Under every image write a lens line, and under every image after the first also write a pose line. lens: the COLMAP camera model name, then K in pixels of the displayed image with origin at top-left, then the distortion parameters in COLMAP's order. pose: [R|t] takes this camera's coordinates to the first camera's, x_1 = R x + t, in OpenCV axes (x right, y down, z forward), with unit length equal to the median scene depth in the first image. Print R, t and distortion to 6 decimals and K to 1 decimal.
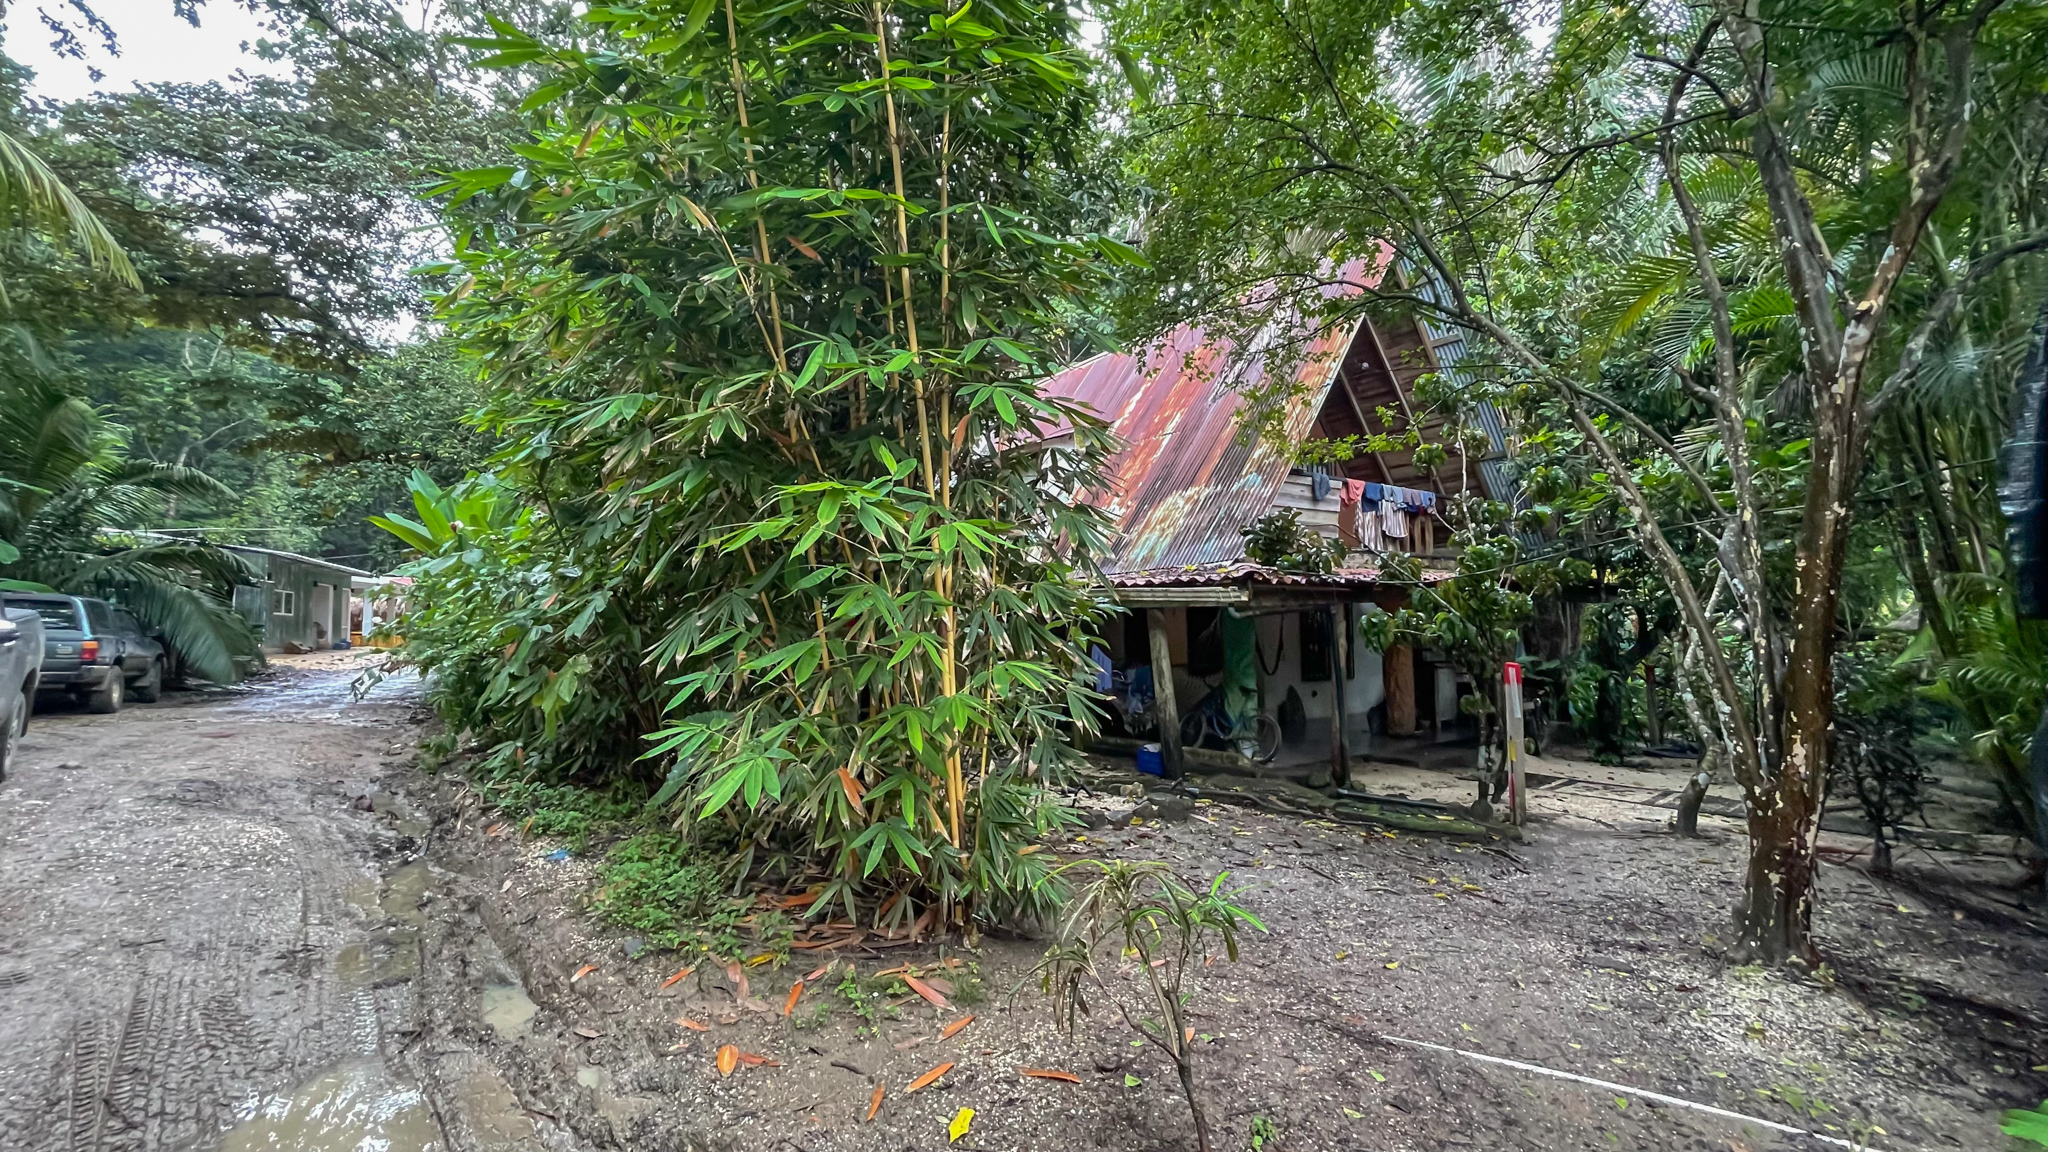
lens RADIAL K [[848.5, 0, 1025.7], [0, 848.5, 575.4], [0, 0, 1]] dist [-0.004675, 0.002677]
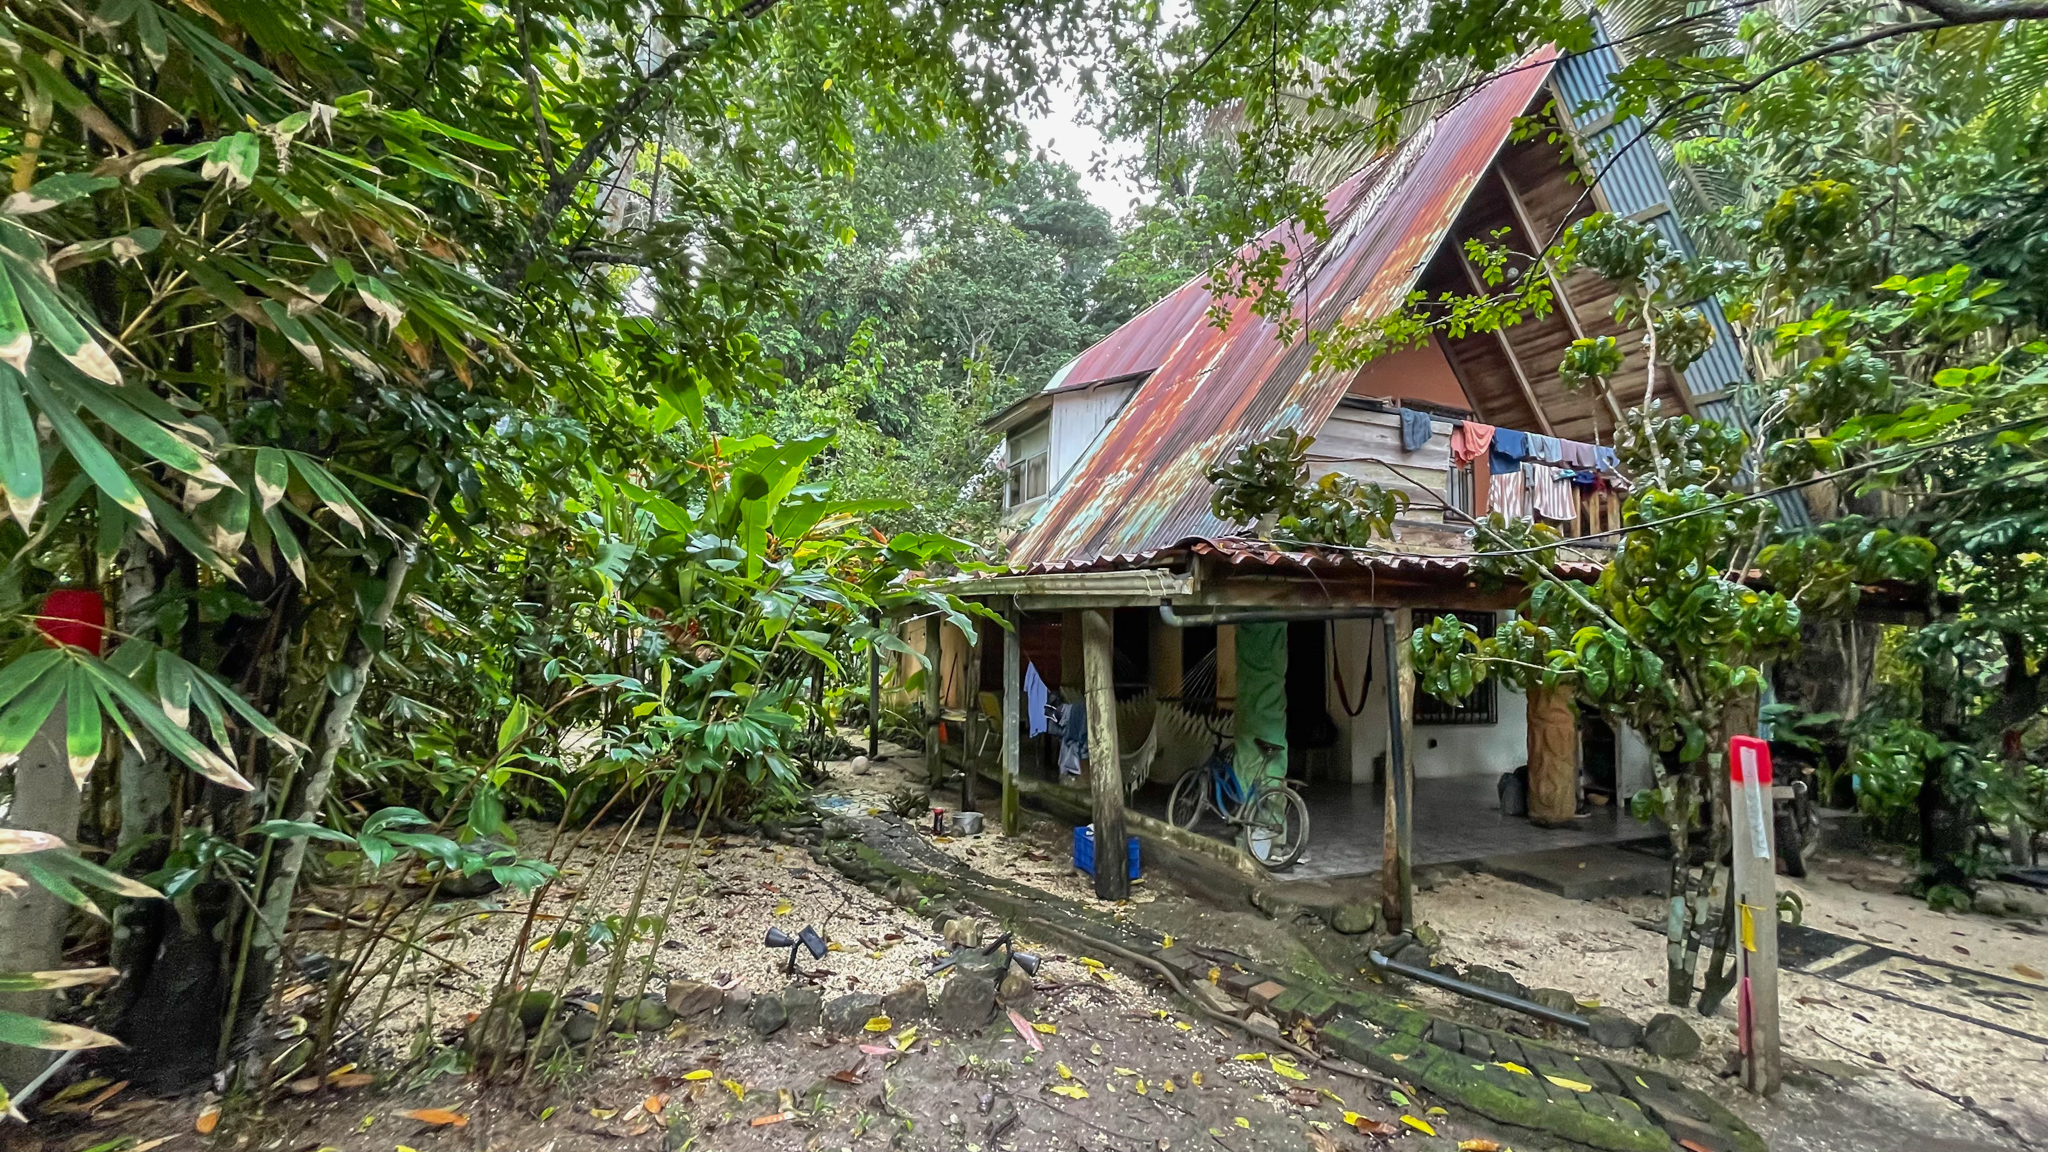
lens RADIAL K [[848.5, 0, 1020.1], [0, 848.5, 576.7], [0, 0, 1]] dist [-0.004675, 0.002677]
pose [[0.980682, 0.017985, -0.194781, 0.223506], [-0.019926, 0.999769, -0.008008, 0.021493], [0.194592, 0.011735, 0.980814, 0.383843]]
